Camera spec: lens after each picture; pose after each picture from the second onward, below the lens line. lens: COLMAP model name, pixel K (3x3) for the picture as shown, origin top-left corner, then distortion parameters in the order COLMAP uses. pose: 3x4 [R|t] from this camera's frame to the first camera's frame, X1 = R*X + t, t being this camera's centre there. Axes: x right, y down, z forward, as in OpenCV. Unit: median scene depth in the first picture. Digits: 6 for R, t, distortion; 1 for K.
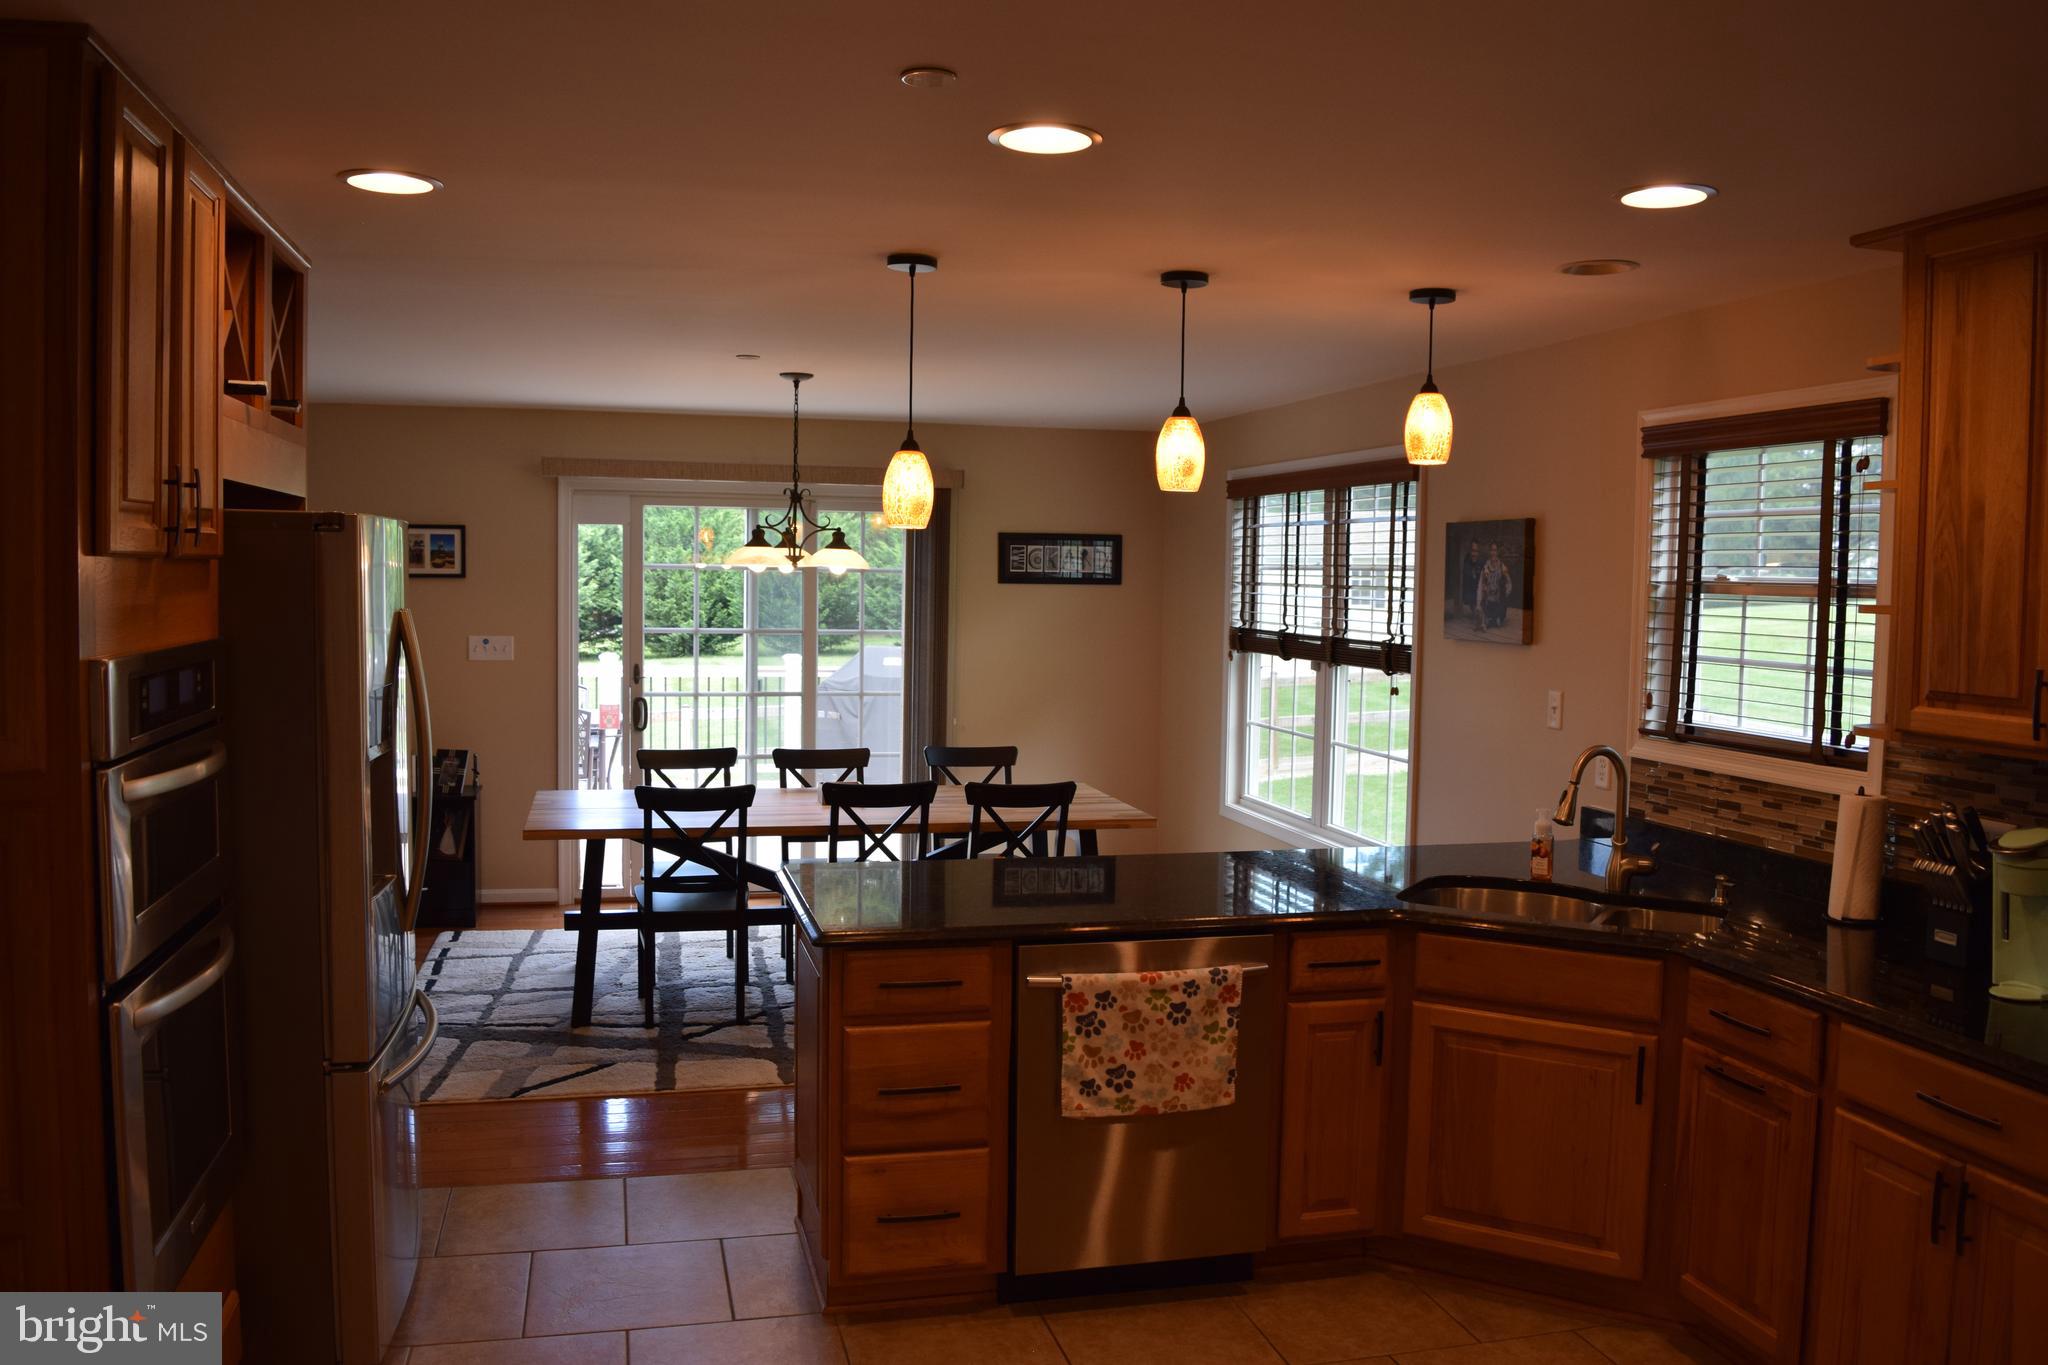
lens RADIAL K [[1615.7, 0, 1016.4], [0, 1615.7, 677.4], [0, 0, 1]] dist [-0.088265, 0.006401]
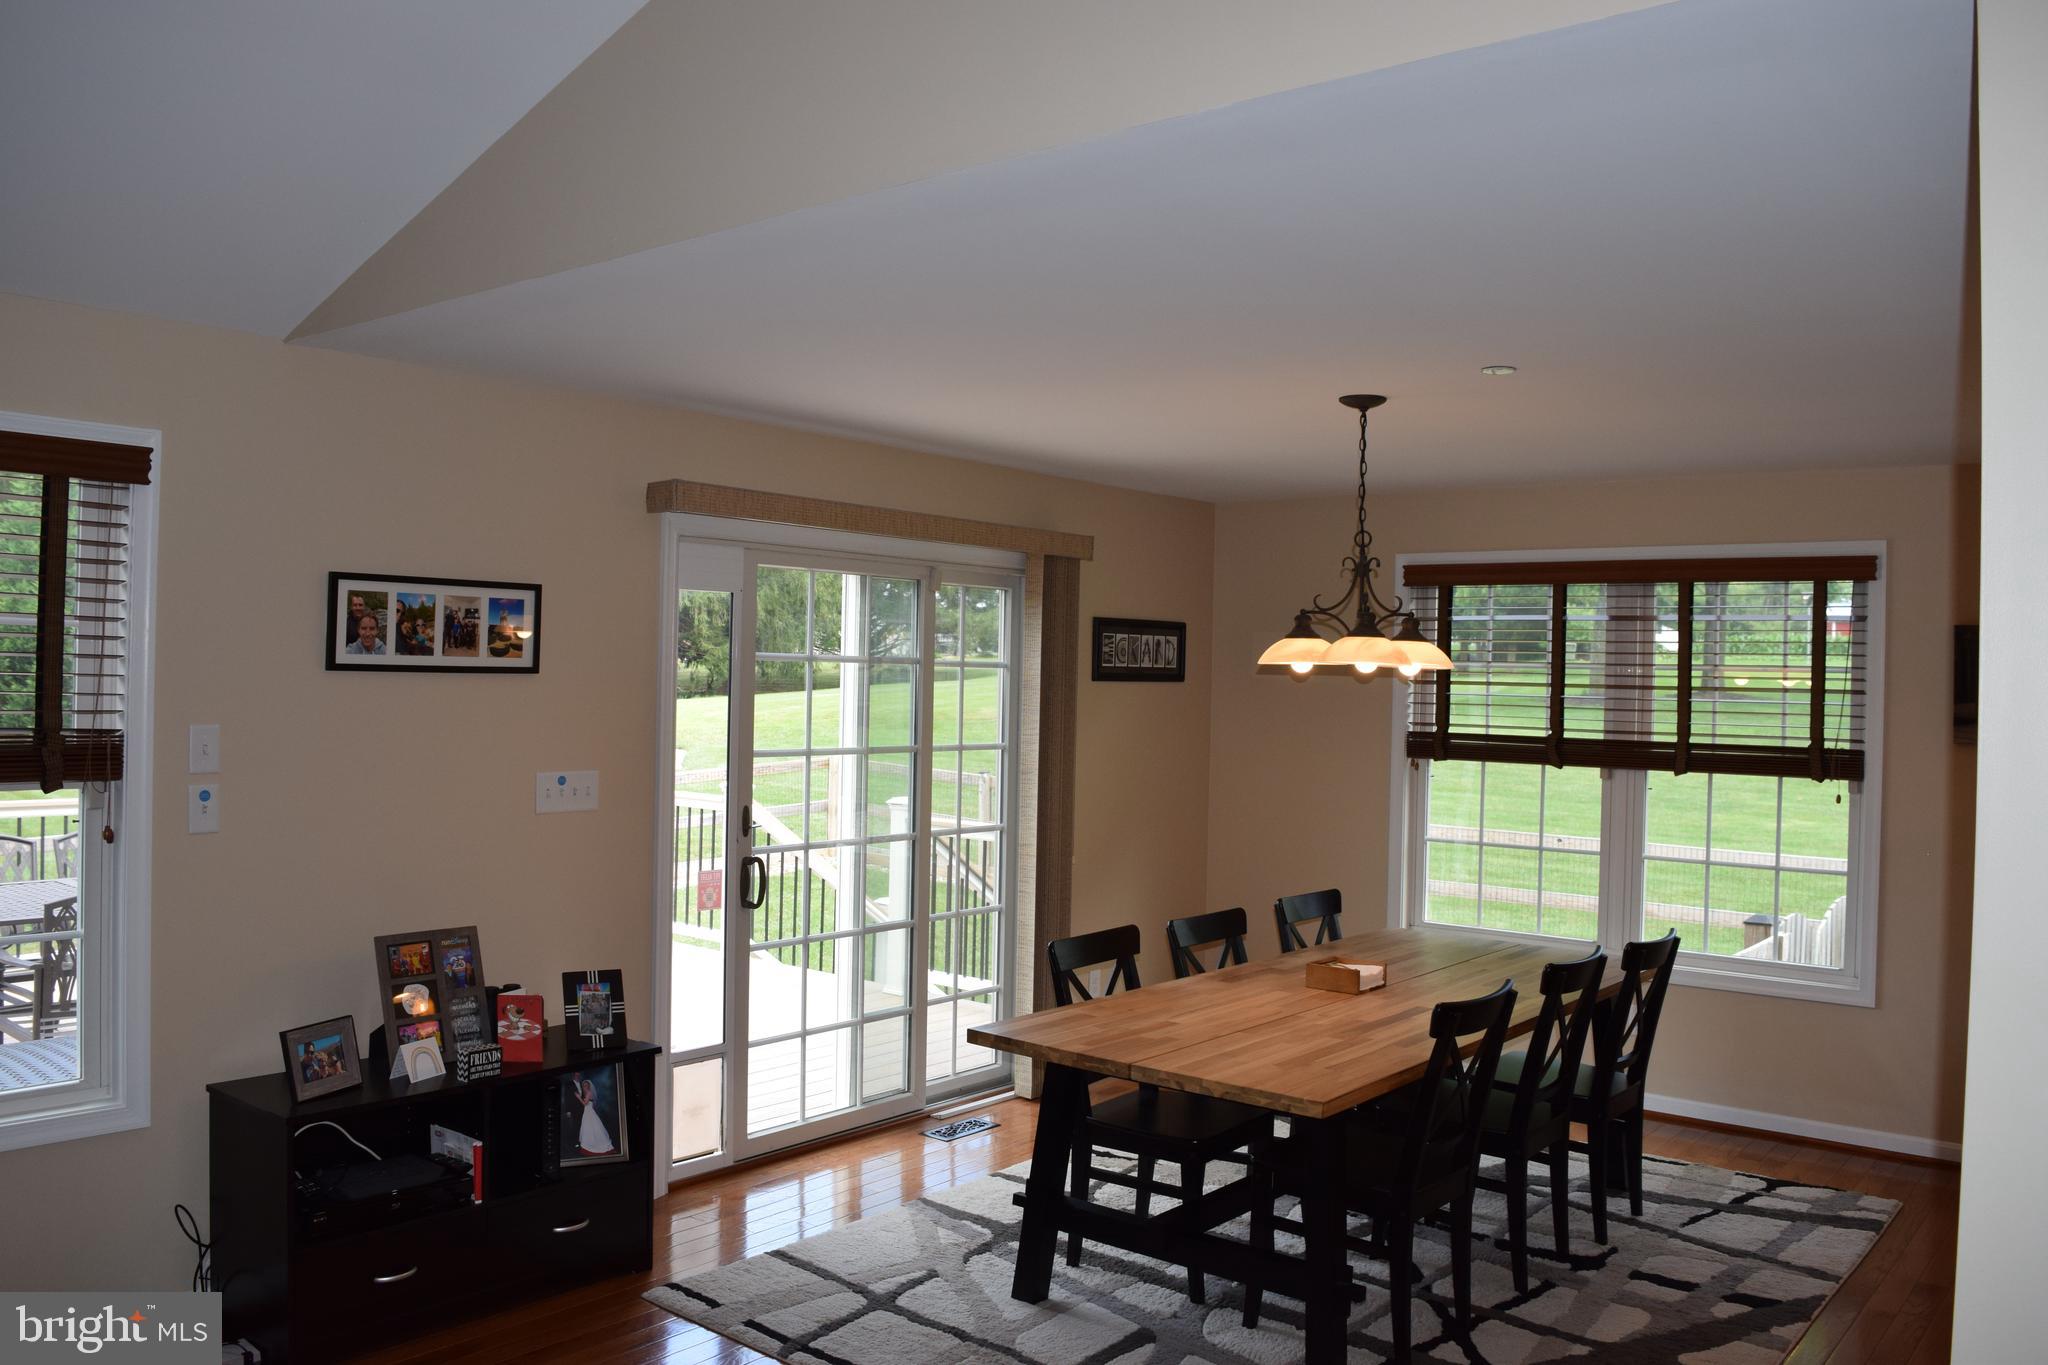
lens RADIAL K [[1615.7, 0, 1016.4], [0, 1615.7, 677.4], [0, 0, 1]] dist [-0.088265, 0.006401]
pose [[0.805706, -0.000554, 0.592315, -0.572016], [0.030782, 0.998687, -0.040938, -0.032389], [-0.591515, 0.051216, 0.804666, 0.435251]]
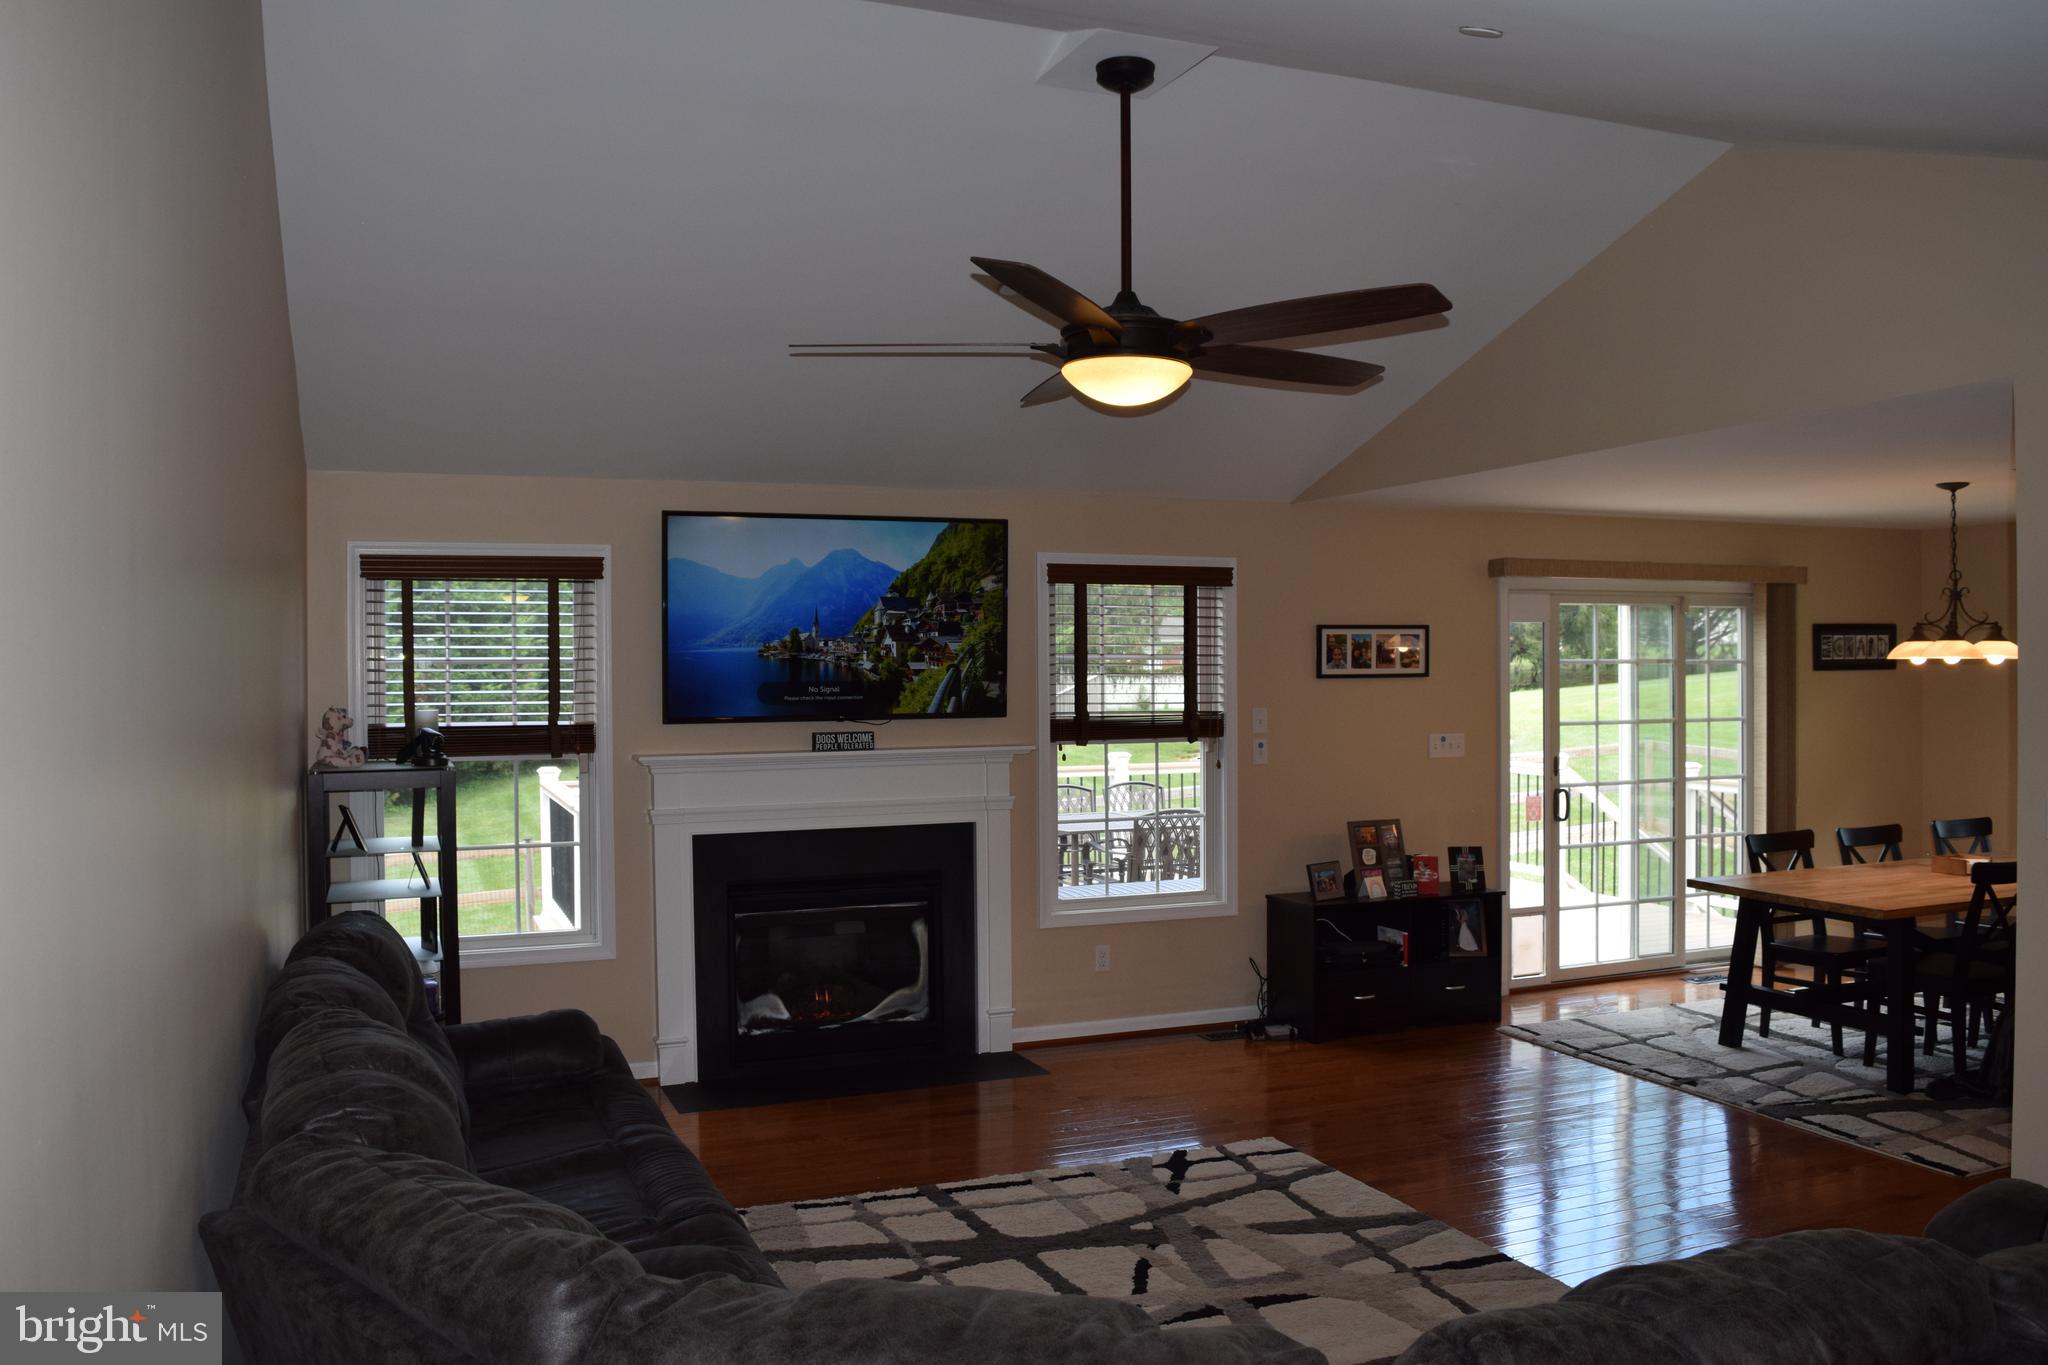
lens RADIAL K [[1615.7, 0, 1016.4], [0, 1615.7, 677.4], [0, 0, 1]] dist [-0.088265, 0.006401]
pose [[0.990843, -0.025808, 0.132530, -0.763923], [0.033312, 0.997946, -0.054717, -0.015510], [-0.130846, 0.058631, 0.989668, 0.028189]]
